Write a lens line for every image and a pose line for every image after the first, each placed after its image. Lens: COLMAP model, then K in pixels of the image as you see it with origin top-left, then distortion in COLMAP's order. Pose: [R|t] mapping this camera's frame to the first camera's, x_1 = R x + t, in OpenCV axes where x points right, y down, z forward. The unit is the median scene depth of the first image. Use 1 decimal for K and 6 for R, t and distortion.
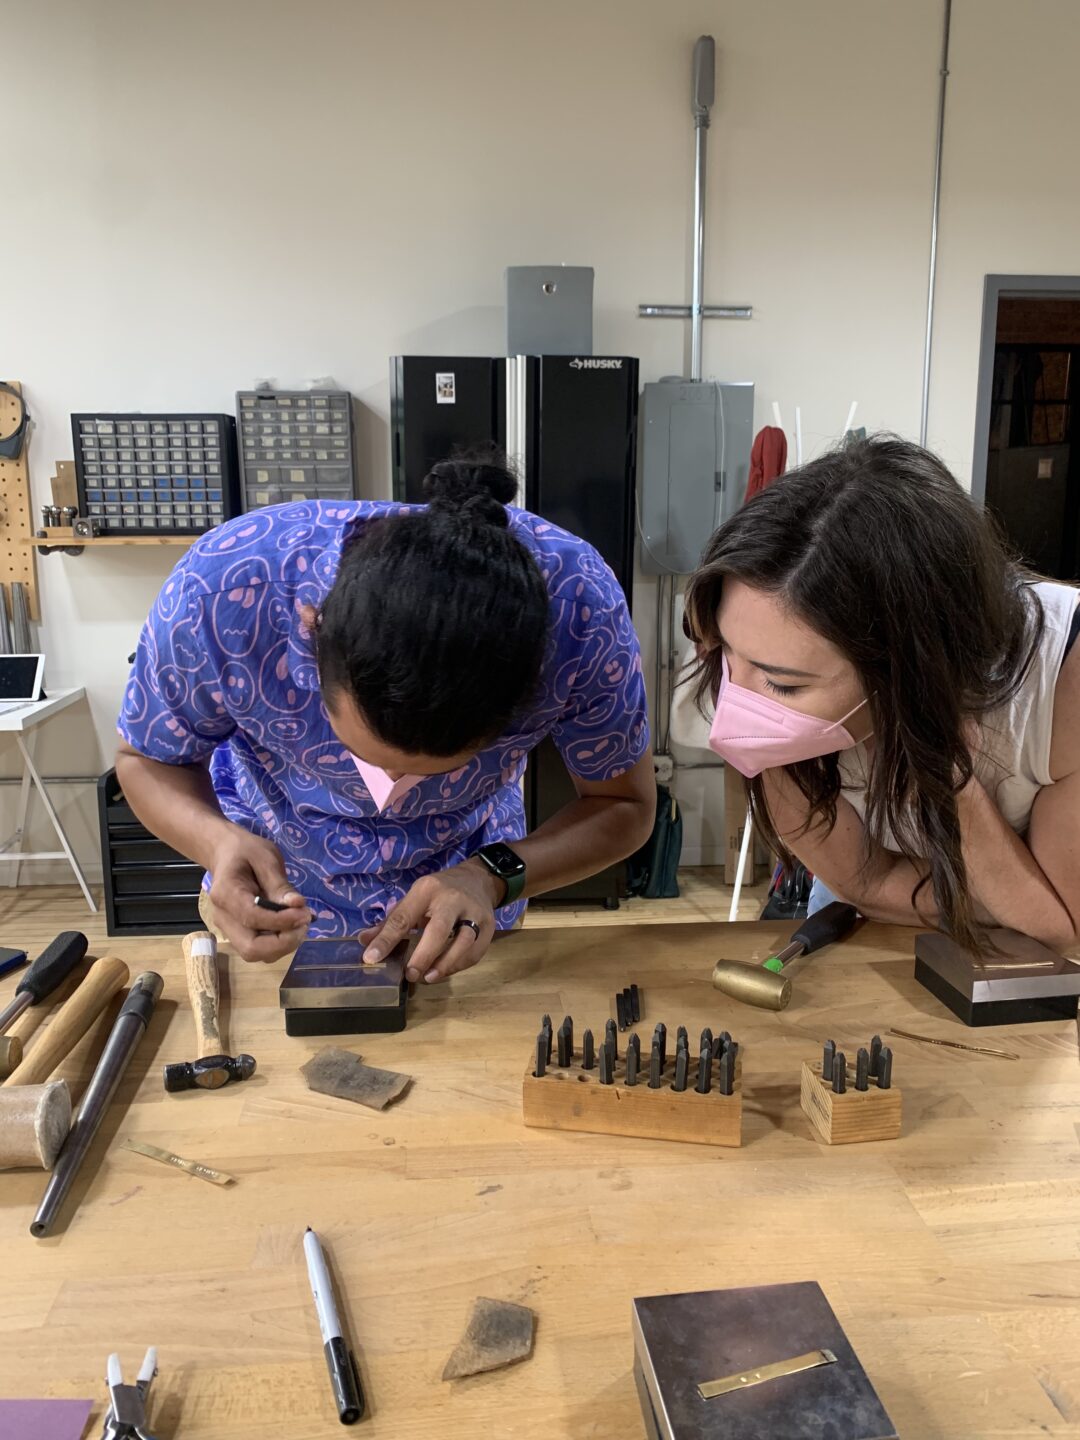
lens RADIAL K [[1095.3, 0, 549.7], [0, 1095.3, 705.8], [0, 0, 1]] dist [-0.007683, 0.000041]
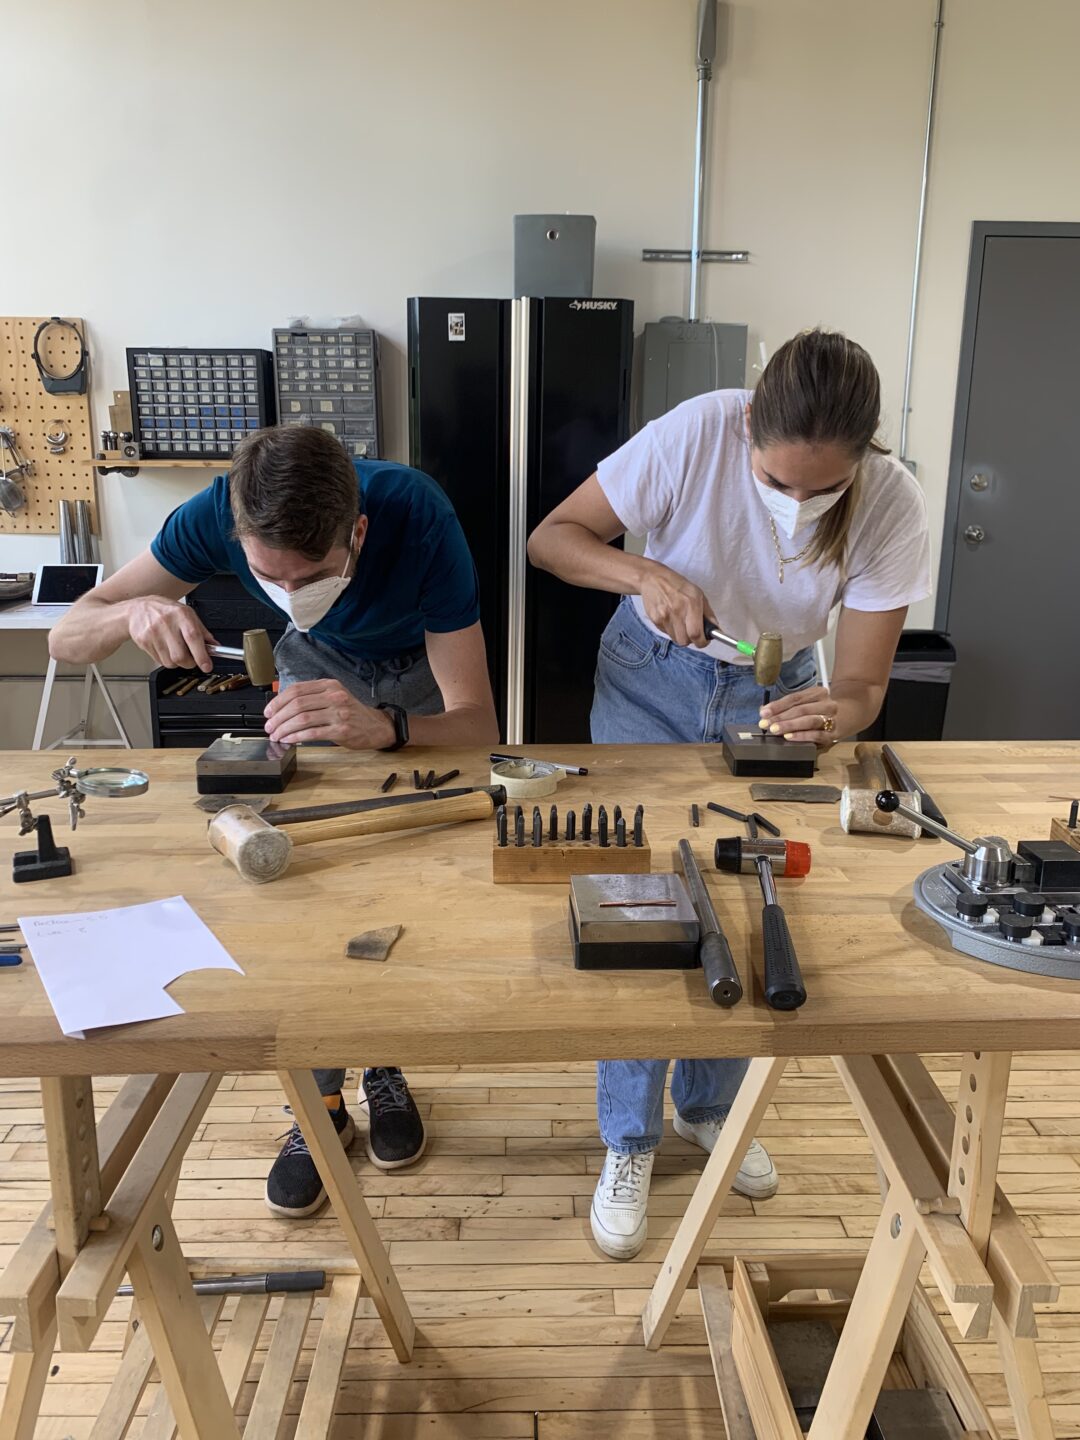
lens RADIAL K [[1075.6, 0, 542.5], [0, 1075.6, 712.3], [0, 0, 1]] dist [-0.011897, 0.008629]
pose [[0.998475, 0.024752, -0.049356, 0.050117], [-0.021640, 0.997803, 0.062613, 0.026713], [0.050797, -0.061449, 0.996817, -0.094471]]
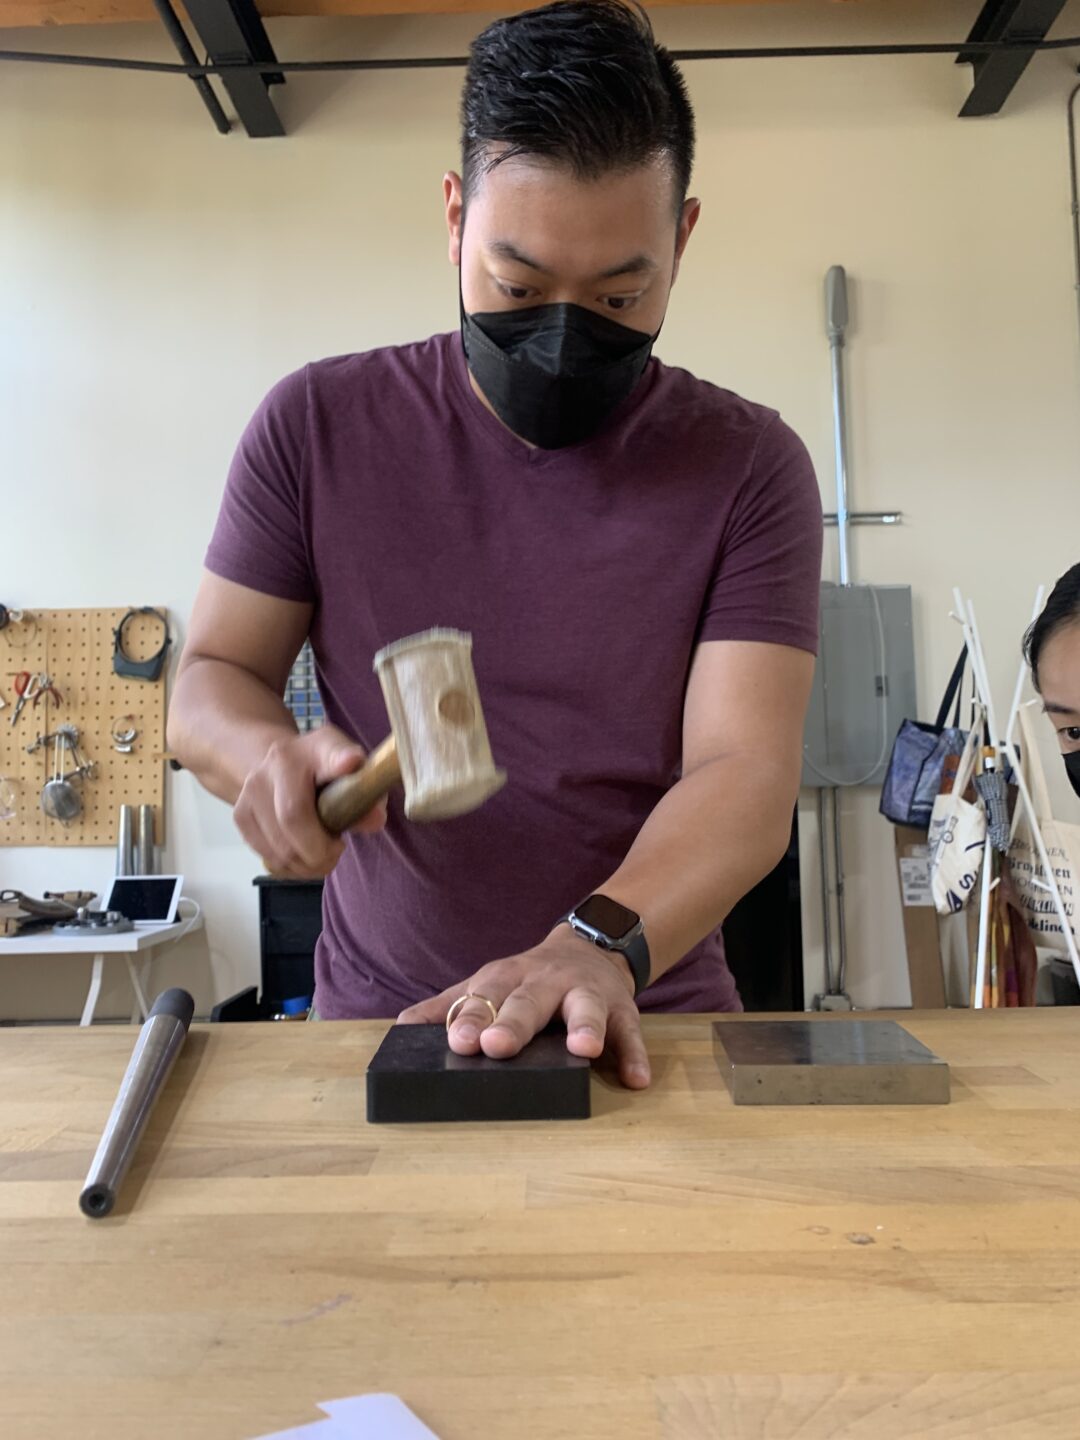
lens RADIAL K [[1086.1, 0, 540.0], [0, 1086.1, 720.0], [0, 0, 1]] dist [-0.004321, 0.001364]
pose [[0.994804, -0.028119, -0.097852, -0.046966], [0.002154, 0.966702, -0.255894, 0.062294], [0.101789, 0.254354, 0.961740, 0.099764]]
